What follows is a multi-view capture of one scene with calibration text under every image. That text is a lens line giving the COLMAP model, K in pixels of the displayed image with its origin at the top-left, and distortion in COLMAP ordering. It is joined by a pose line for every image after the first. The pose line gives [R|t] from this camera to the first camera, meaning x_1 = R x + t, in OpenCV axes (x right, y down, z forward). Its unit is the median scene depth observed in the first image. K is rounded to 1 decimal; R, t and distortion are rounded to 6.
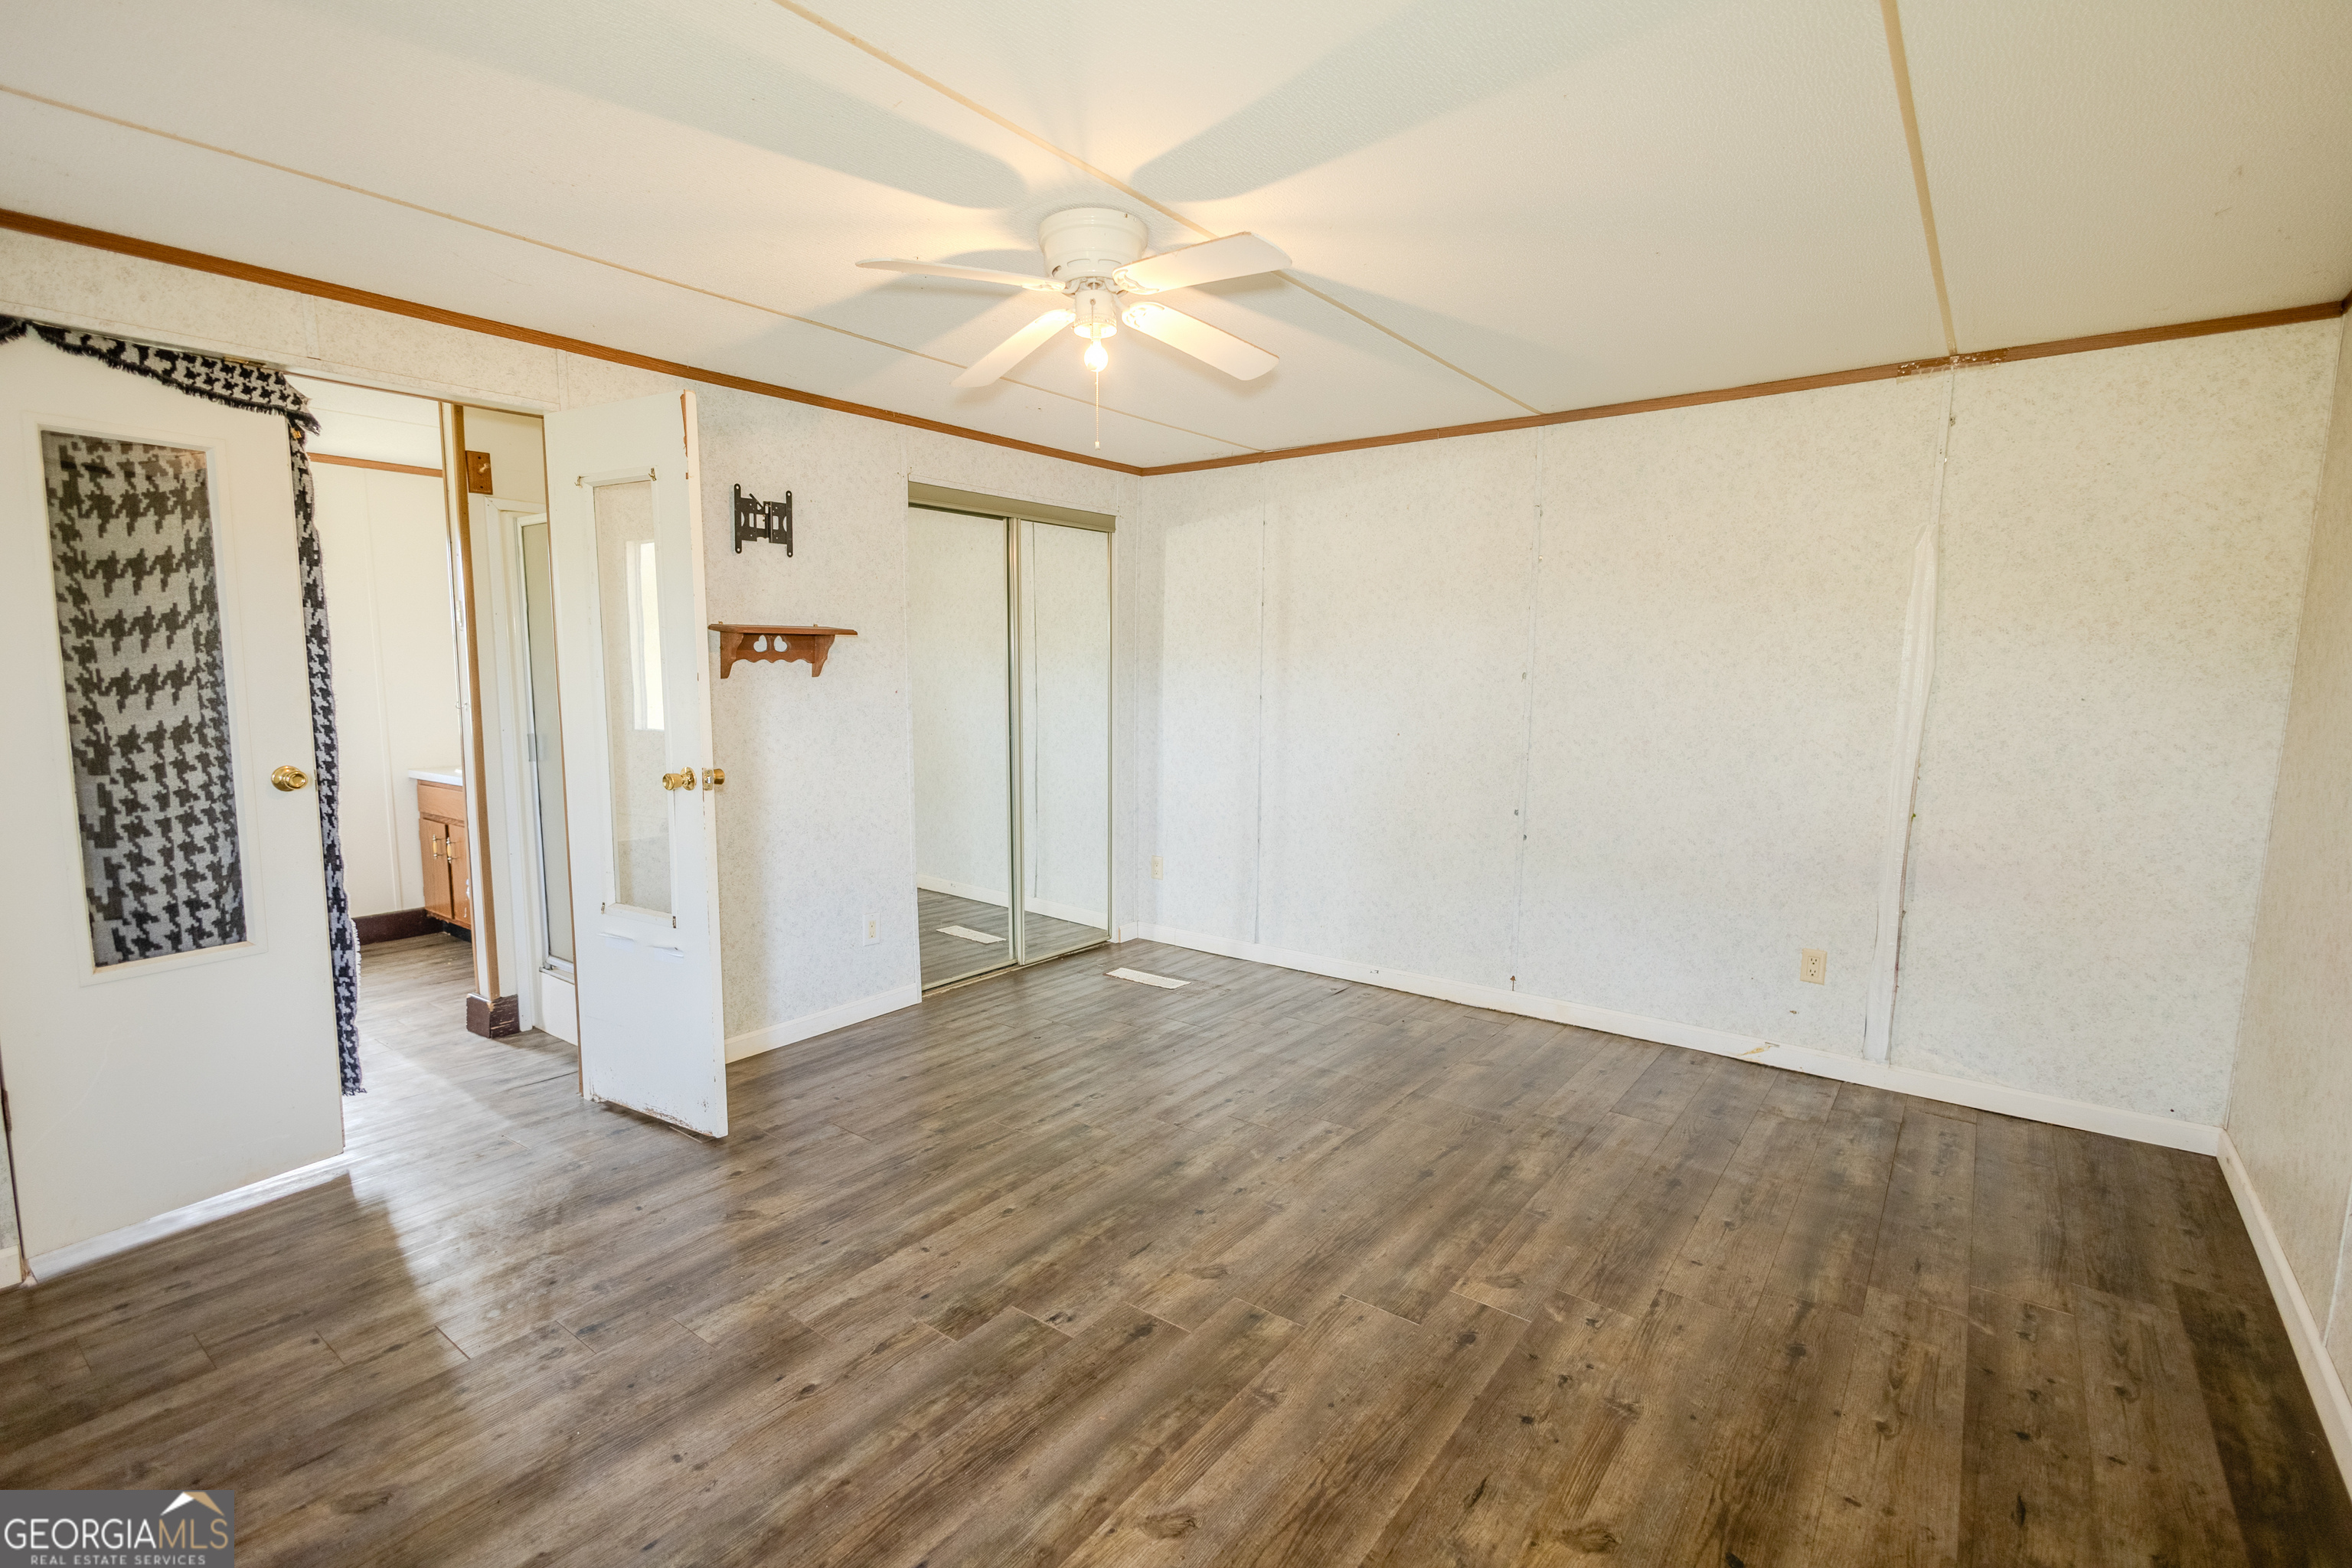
lens RADIAL K [[1085.4, 0, 1176.9], [0, 1085.4, 781.5], [0, 0, 1]] dist [0.005006, -0.002557]
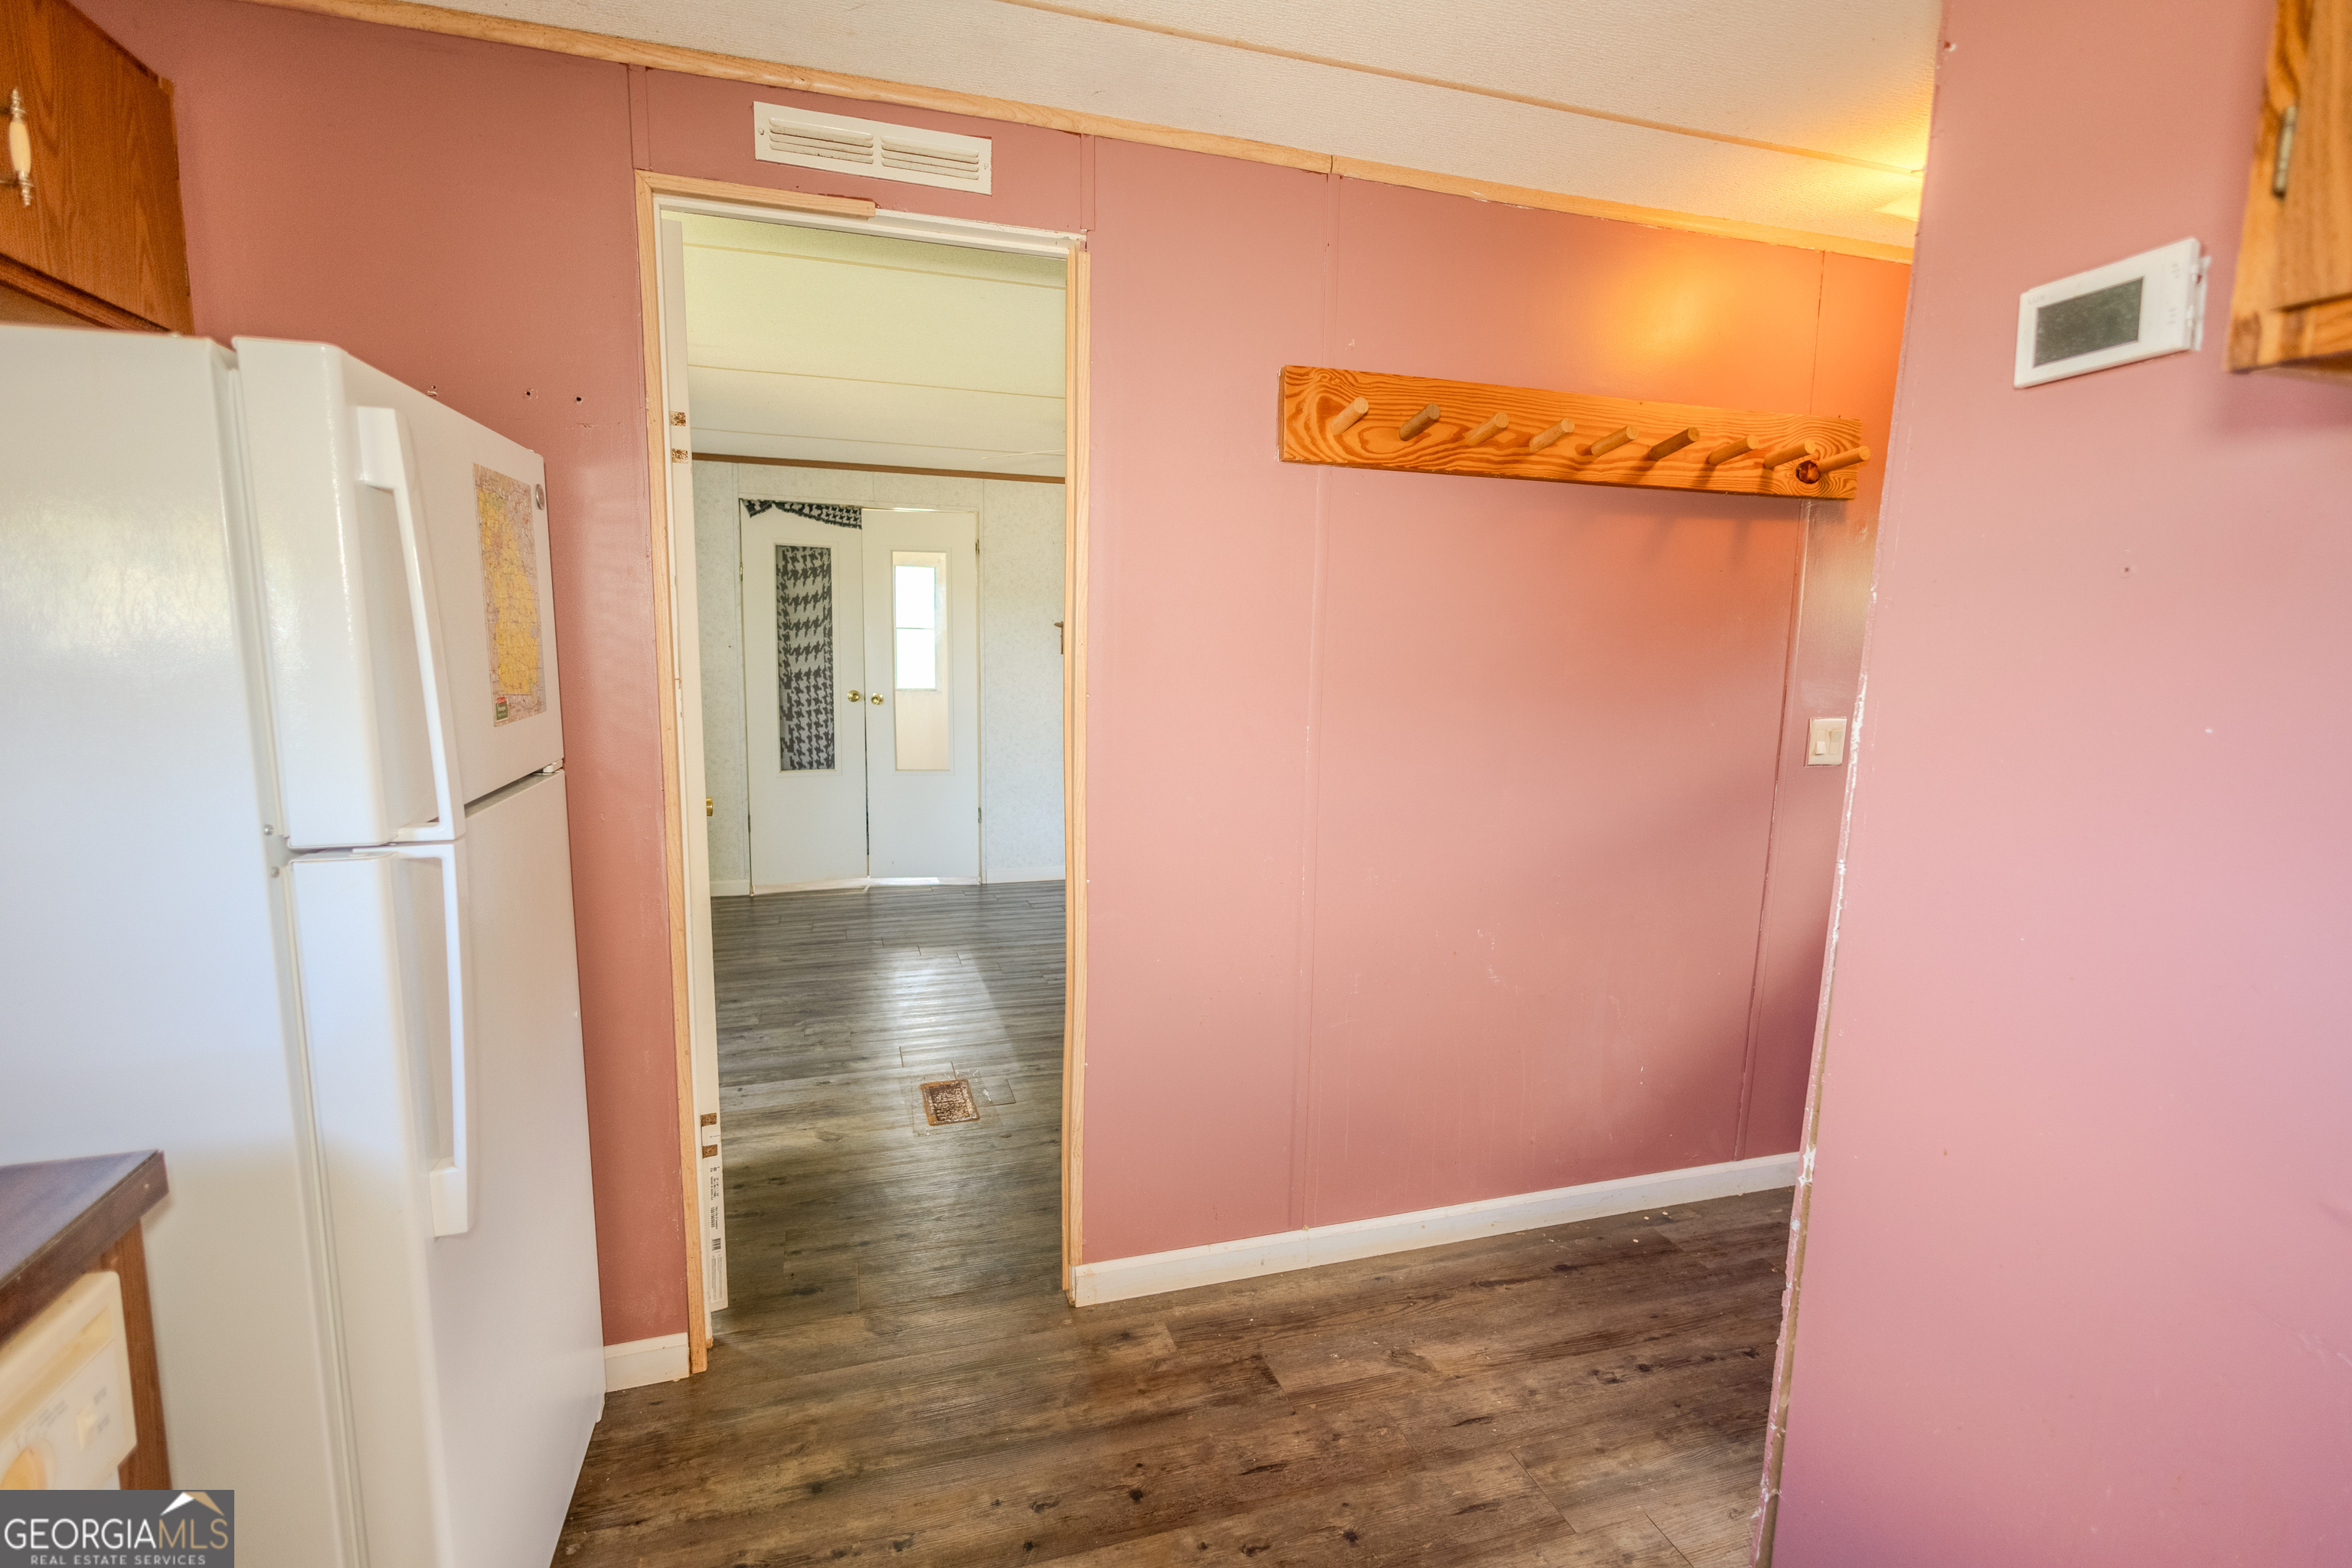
lens RADIAL K [[1085.4, 0, 1173.7], [0, 1085.4, 789.2], [0, 0, 1]] dist [0.005006, -0.002557]
pose [[0.818831, 0.089608, -0.566997, 1.019085], [-0.082562, 0.995855, 0.038153, 0.049979], [0.568066, 0.015571, 0.822835, -0.444166]]
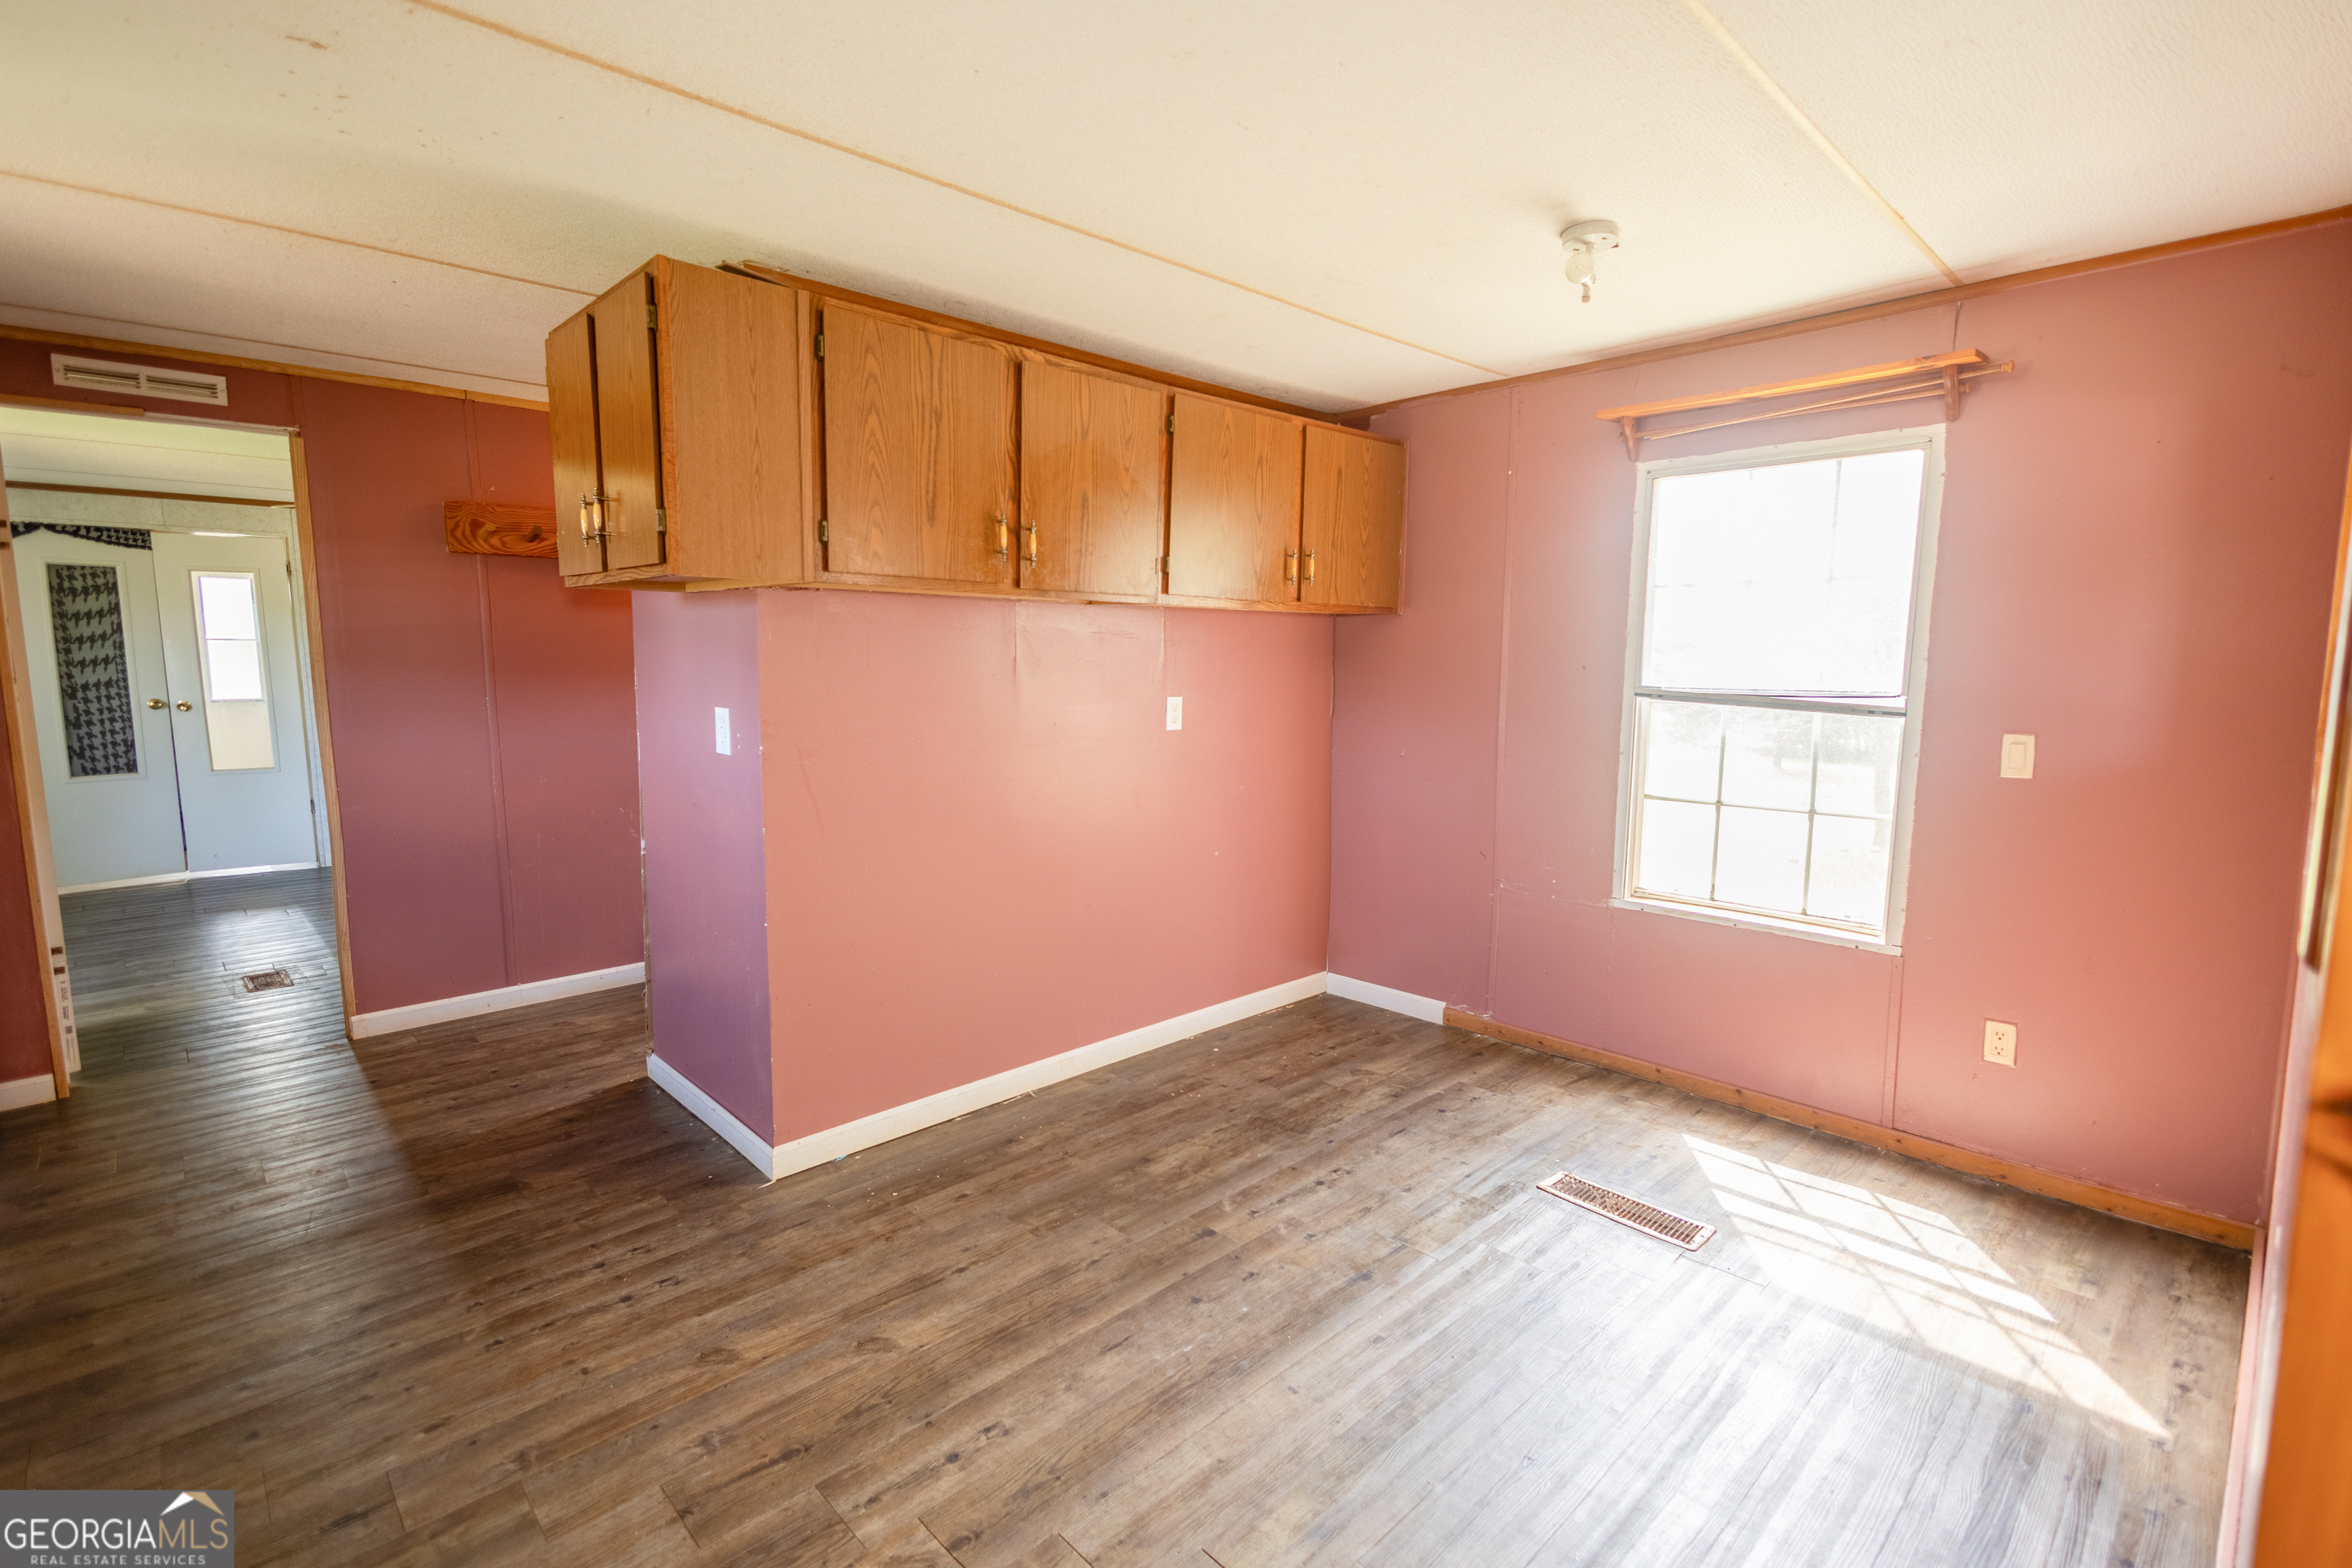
lens RADIAL K [[1085.4, 0, 1183.5], [0, 1085.4, 782.1], [0, 0, 1]] dist [0.005006, -0.002557]
pose [[0.990117, 0.017395, -0.139159, 1.834434], [-0.016379, 0.999830, 0.008440, 0.117590], [0.139282, -0.006077, 0.990234, -1.088835]]
